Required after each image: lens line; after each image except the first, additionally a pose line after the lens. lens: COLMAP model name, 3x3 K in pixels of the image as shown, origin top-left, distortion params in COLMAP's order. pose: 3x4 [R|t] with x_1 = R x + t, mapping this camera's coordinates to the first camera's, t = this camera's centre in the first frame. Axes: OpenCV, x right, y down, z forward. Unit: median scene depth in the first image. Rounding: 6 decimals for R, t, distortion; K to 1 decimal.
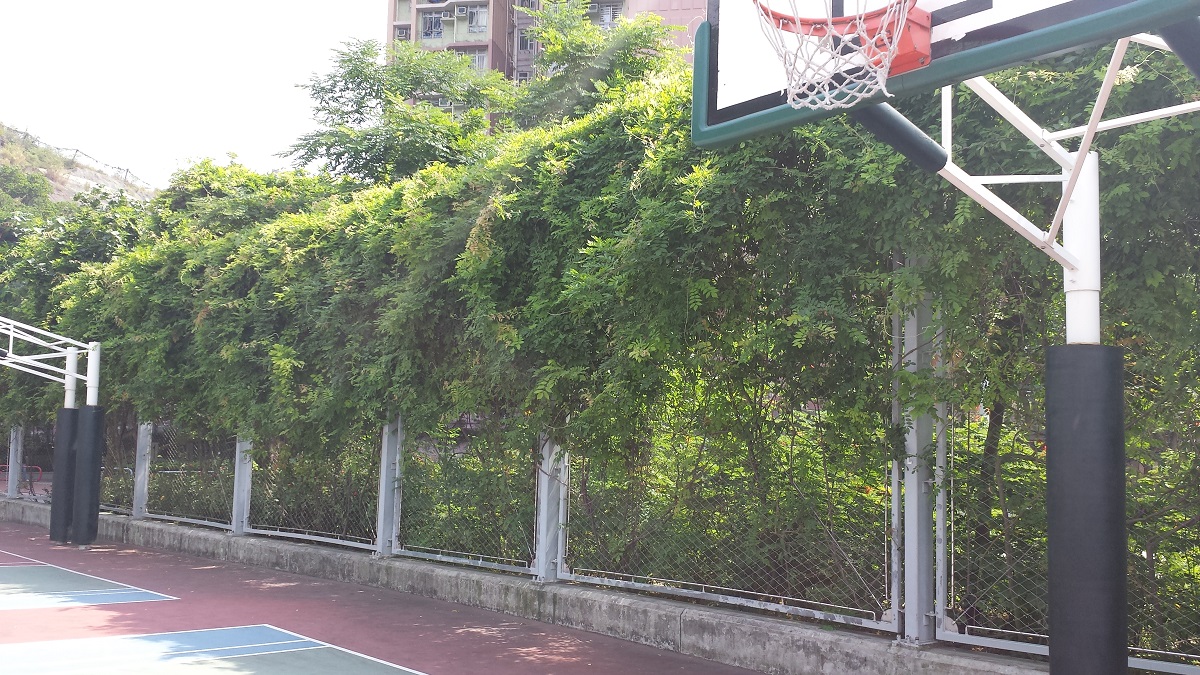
lens RADIAL K [[1092.4, 0, 605.4], [0, 1092.4, 369.7], [0, 0, 1]] dist [0.147783, -0.325928]
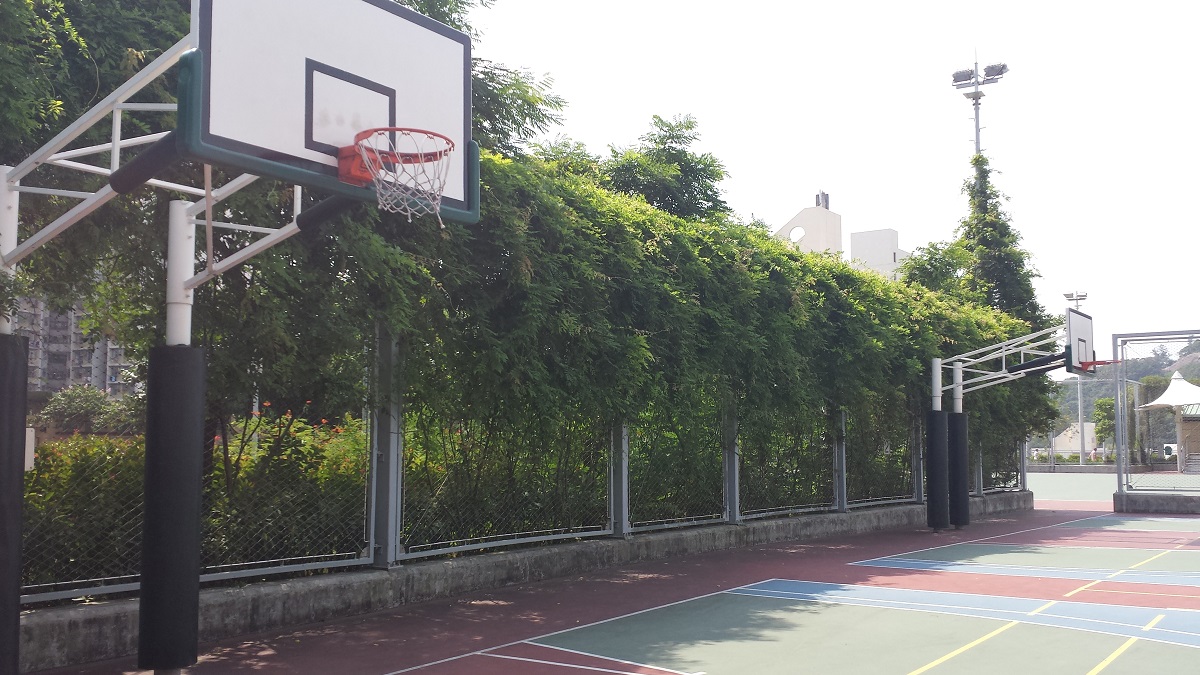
lens RADIAL K [[1092.4, 0, 605.4], [0, 1092.4, 369.7], [0, 0, 1]] dist [0.147783, -0.325928]
pose [[-0.254933, 0.056391, 0.965313, -1.432165], [-0.075966, 0.994045, -0.078131, 0.103548], [-0.963970, -0.093249, -0.249131, 1.485534]]
